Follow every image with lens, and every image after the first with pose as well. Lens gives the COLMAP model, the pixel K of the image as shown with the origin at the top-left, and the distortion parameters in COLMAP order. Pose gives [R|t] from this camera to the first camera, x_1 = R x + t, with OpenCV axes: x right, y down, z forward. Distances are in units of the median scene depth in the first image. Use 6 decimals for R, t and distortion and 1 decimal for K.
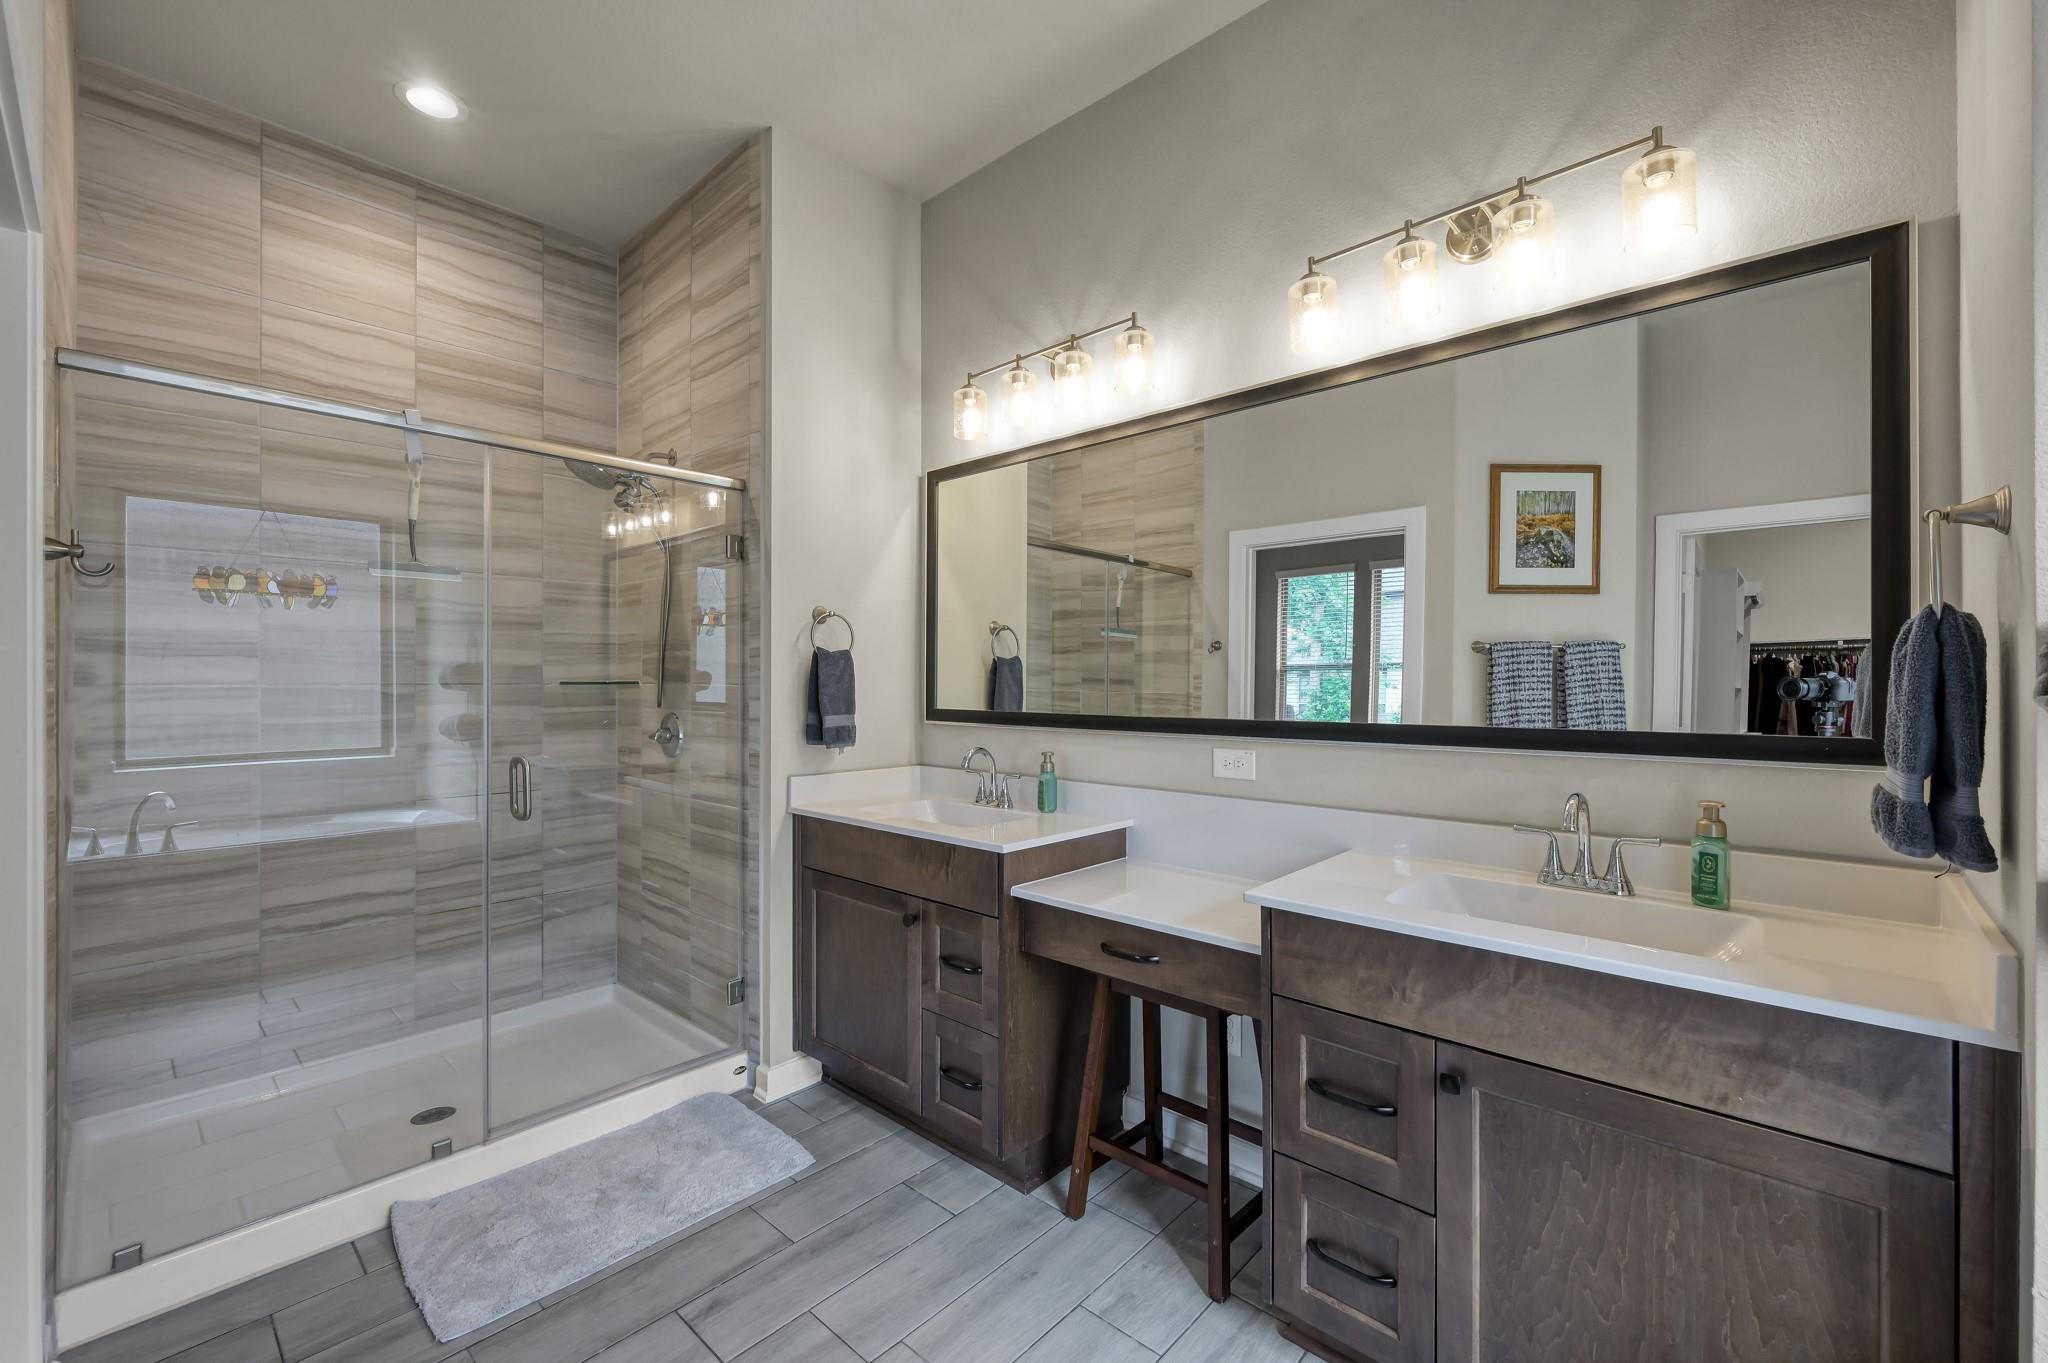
lens RADIAL K [[845.3, 0, 1021.6], [0, 845.3, 686.9], [0, 0, 1]] dist [-0.001089, -0.000739]
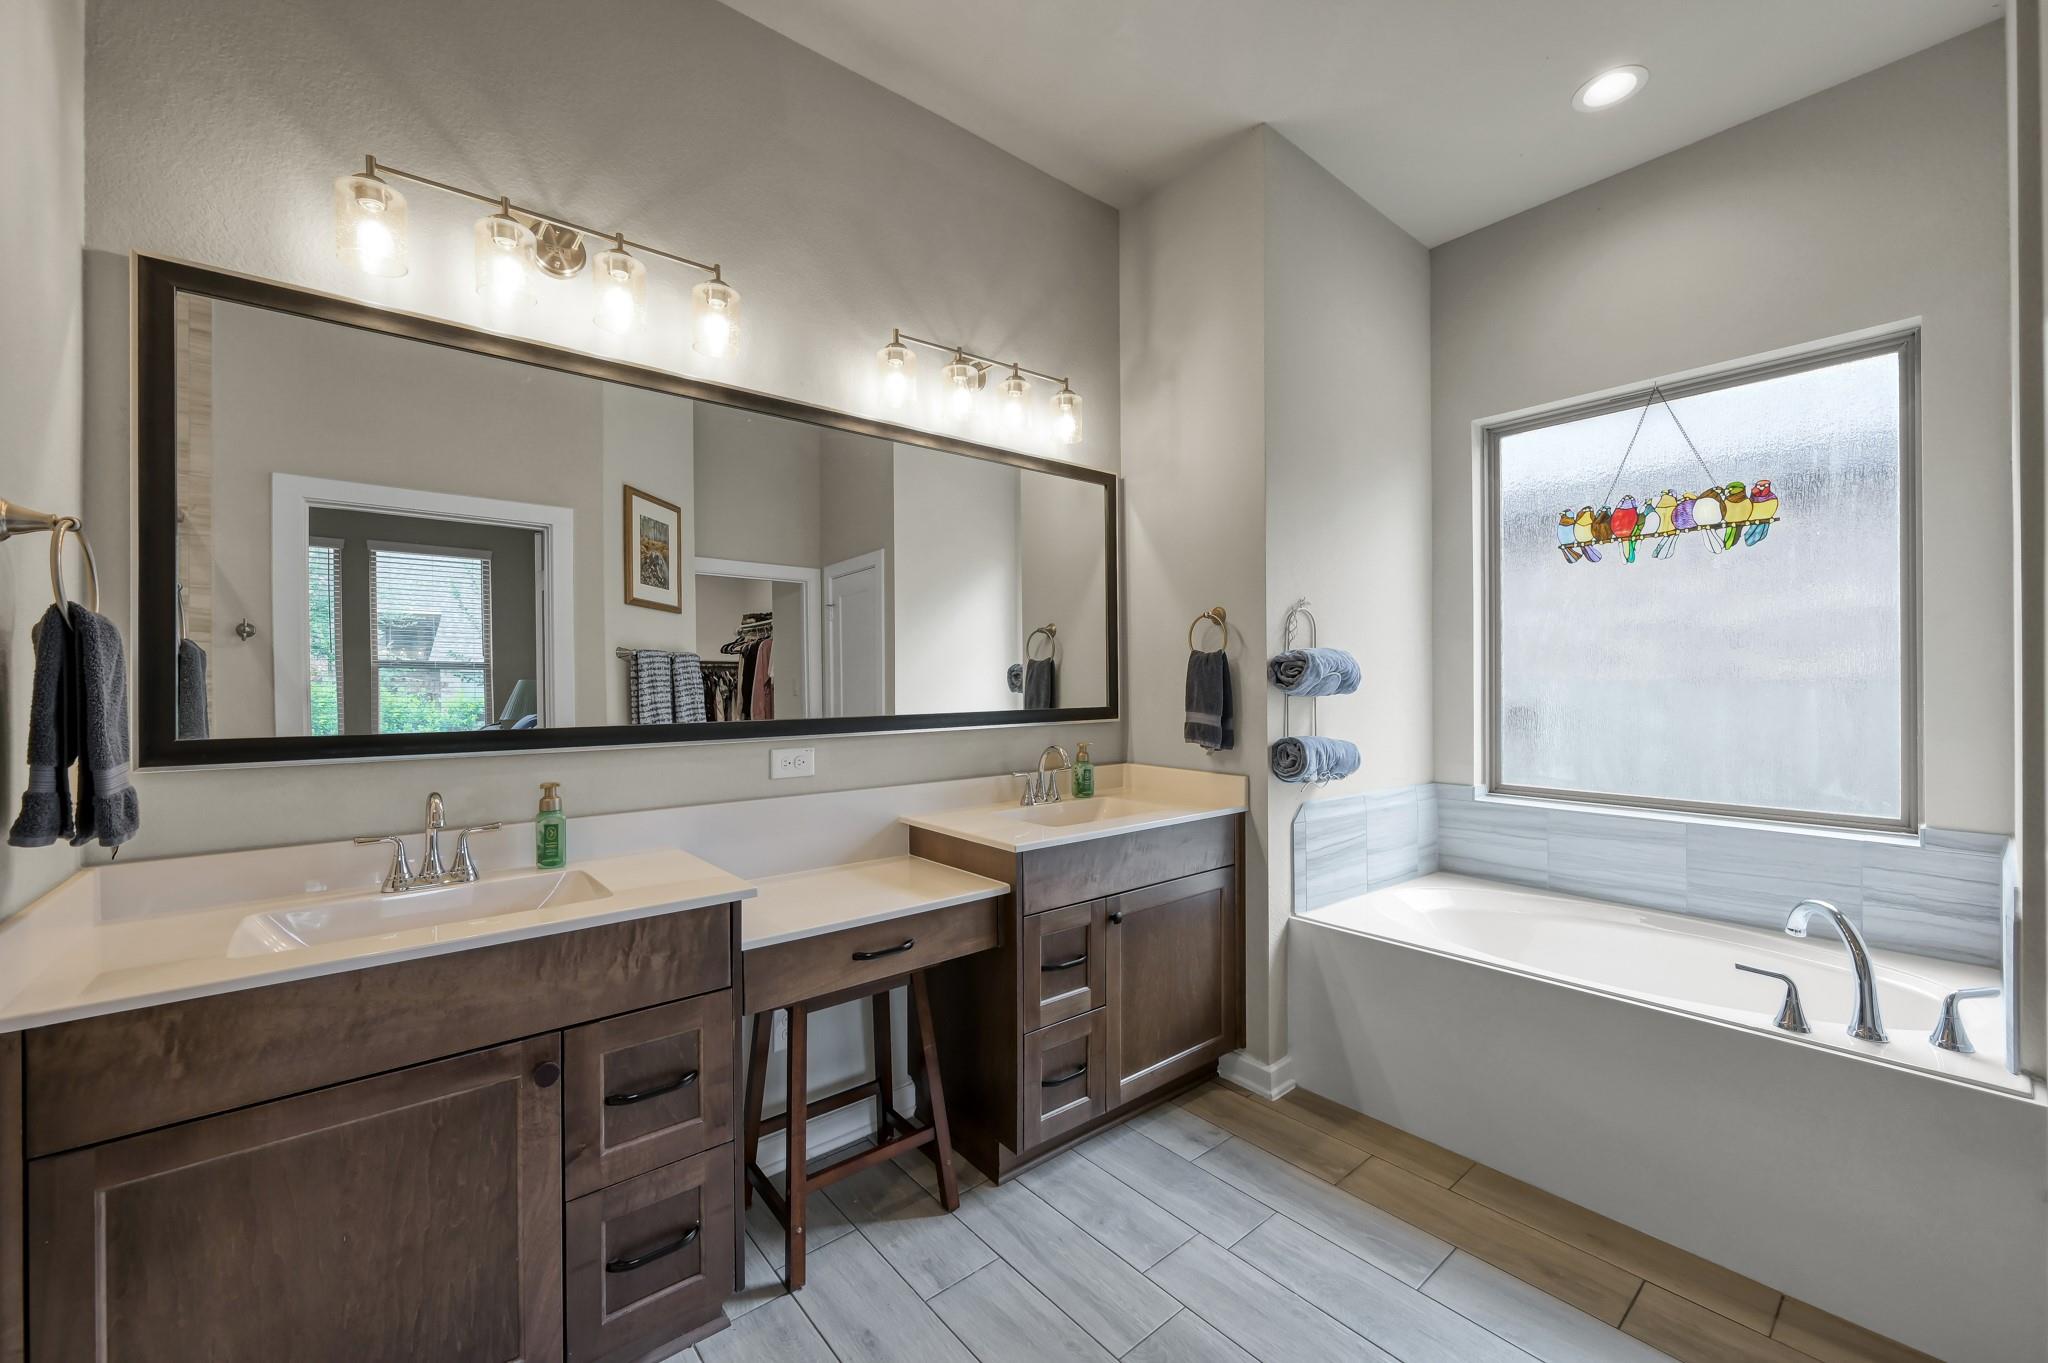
lens RADIAL K [[805.6, 0, 1019.8], [0, 805.6, 682.7], [0, 0, 1]] dist [0.000904, -0.000331]
pose [[0.125880, 0.000796, 0.992045, -0.416292], [0.009266, 0.999955, -0.001978, -0.001411], [-0.992002, 0.009441, 0.125867, 0.363970]]
